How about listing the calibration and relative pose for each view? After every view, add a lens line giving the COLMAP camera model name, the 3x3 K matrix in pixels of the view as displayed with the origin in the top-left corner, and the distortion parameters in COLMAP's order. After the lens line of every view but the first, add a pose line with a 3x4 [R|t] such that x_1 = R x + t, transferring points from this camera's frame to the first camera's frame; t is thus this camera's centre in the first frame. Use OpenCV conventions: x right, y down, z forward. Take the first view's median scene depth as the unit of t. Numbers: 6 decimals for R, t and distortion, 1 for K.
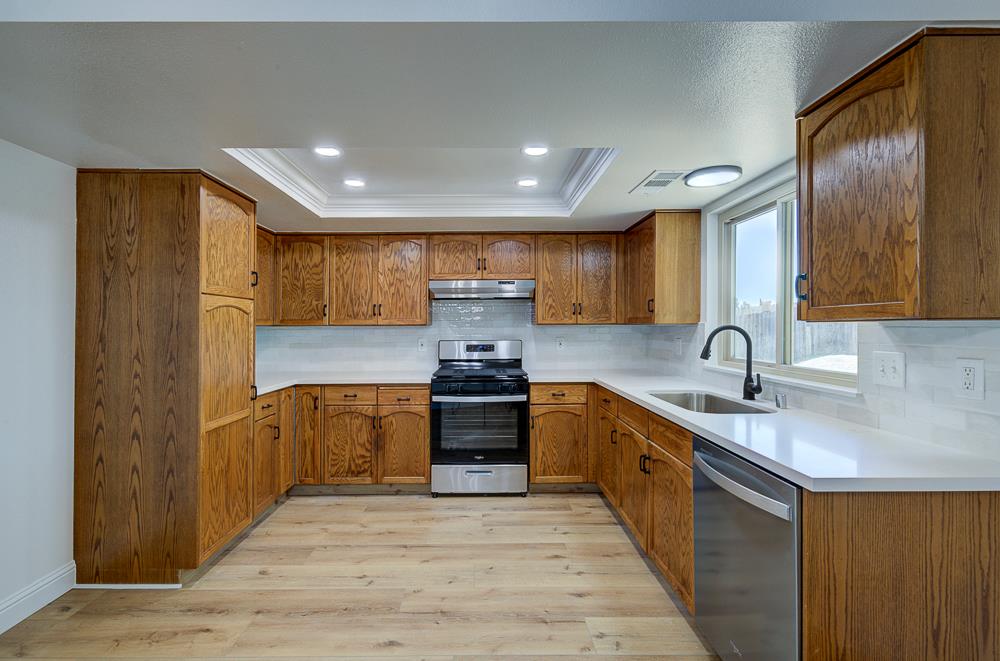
lens RADIAL K [[424.4, 0, 481.9], [0, 424.4, 326.5], [0, 0, 1]] dist [-0.000817, 0.000216]
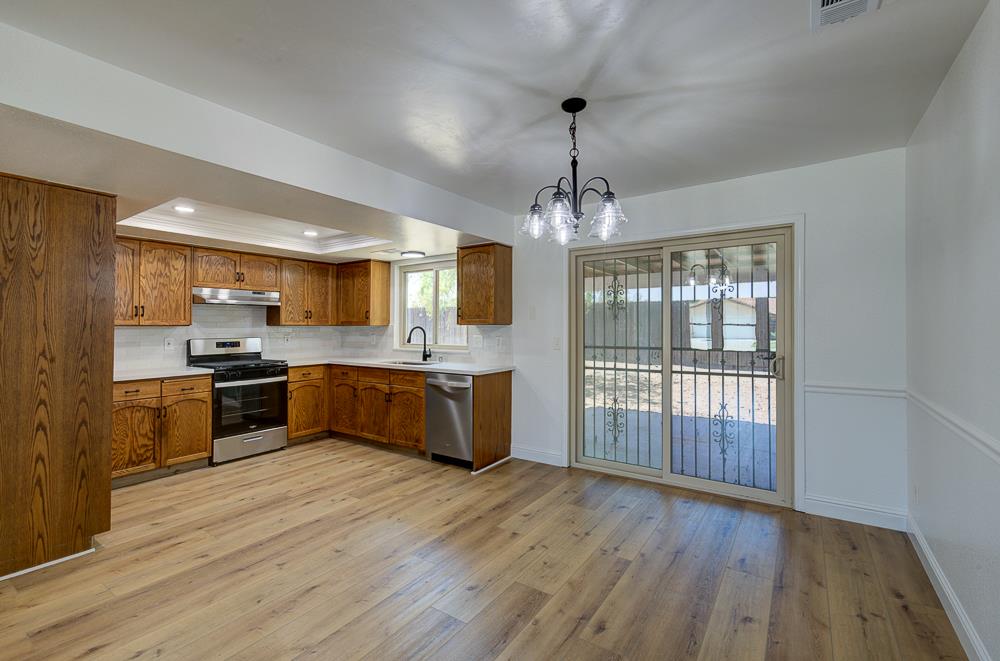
lens RADIAL K [[437.1, 0, 491.2], [0, 437.1, 316.3], [0, 0, 1]] dist [0.001376, 0.000214]
pose [[0.571463, 0.021377, 0.820349, -0.879230], [0.000547, 0.999651, -0.026431, 0.004845], [-0.820628, 0.015553, 0.571252, -0.474598]]
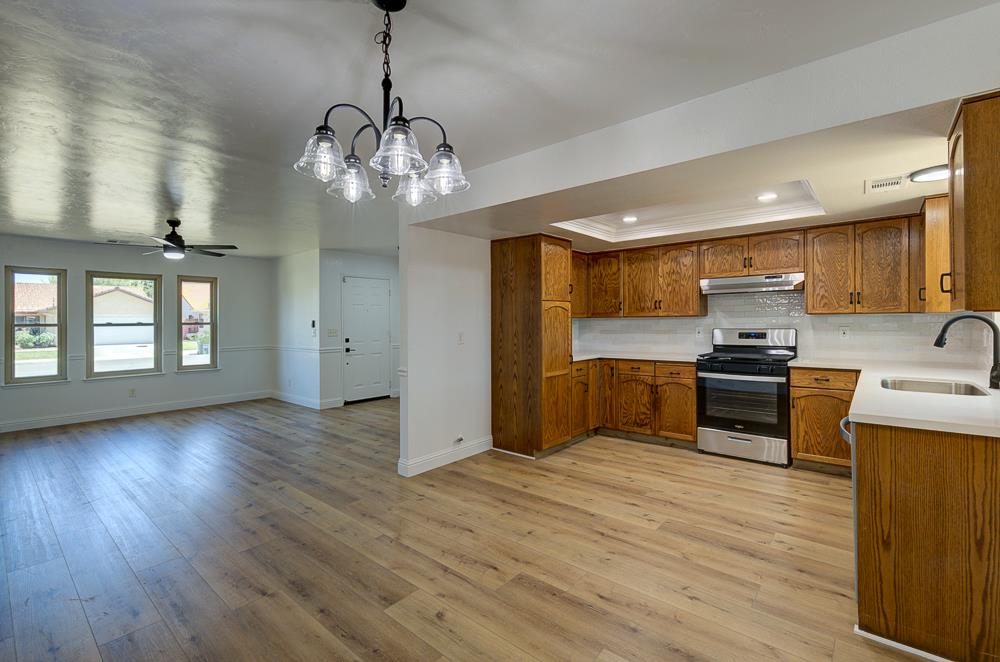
lens RADIAL K [[446.3, 0, 508.0], [0, 446.3, 311.5], [0, 0, 1]] dist [-0.002619, 0.000195]
pose [[0.770410, -0.016974, -0.637323, 0.370651], [0.010360, 0.999847, -0.014106, -0.005022], [0.637465, 0.004265, 0.770468, -0.474361]]
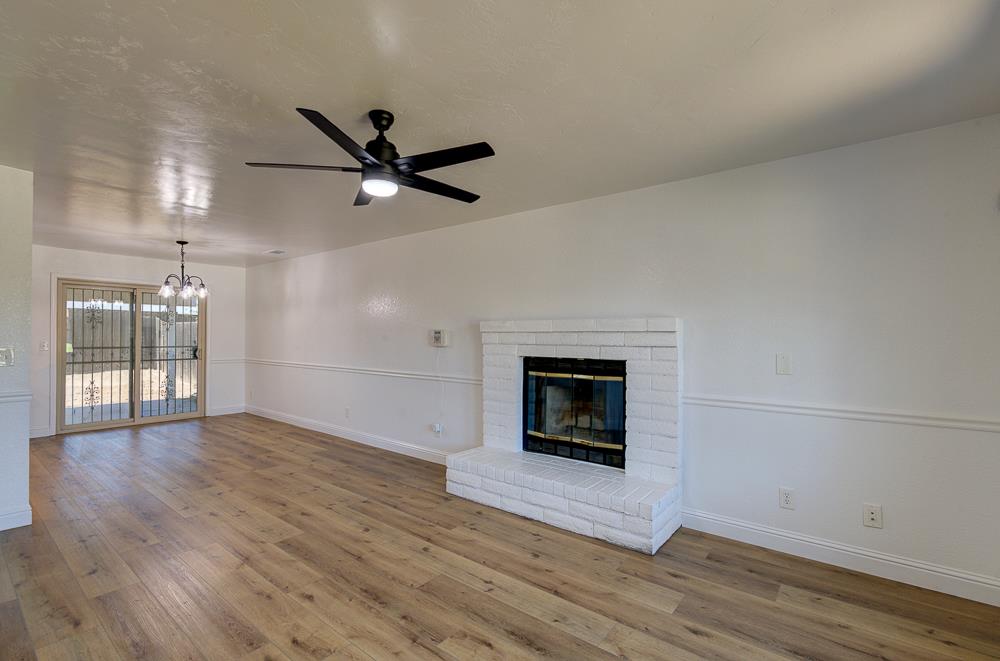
lens RADIAL K [[469.9, 0, 462.2], [0, 469.9, 329.9], [0, 0, 1]] dist [0.000047, 0.000693]
pose [[-0.744754, 0.007497, 0.667297, -2.476676], [-0.006211, 0.999816, -0.018165, 0.012908], [-0.667310, -0.017673, -0.744570, 0.587585]]
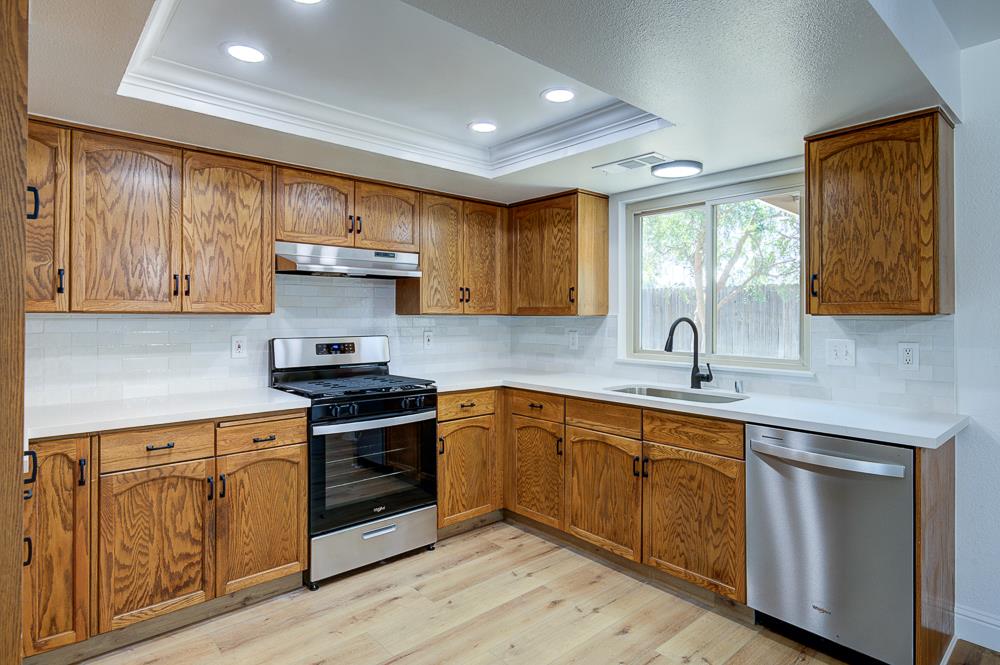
lens RADIAL K [[546.1, 0, 504.7], [0, 546.1, 315.5], [0, 0, 1]] dist [-0.001002, 0.000891]
pose [[0.751365, 0.008245, 0.659835, -0.546299], [-0.006317, 0.999966, -0.005302, 0.002228], [-0.659856, -0.000185, 0.751392, 0.264920]]
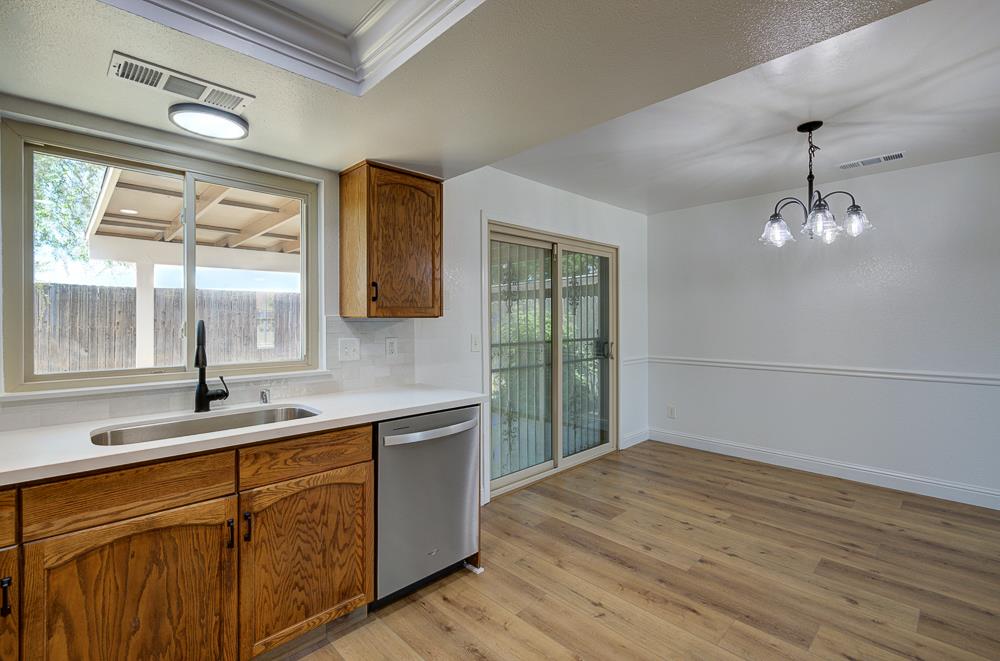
lens RADIAL K [[443.2, 0, 499.2], [0, 443.2, 321.5], [0, 0, 1]] dist [0.001532, 0.000150]
pose [[-0.692566, 0.004181, 0.721343, -0.336707], [0.006043, 0.999982, 0.000006, 0.002835], [-0.721329, 0.004363, -0.692578, 1.045893]]
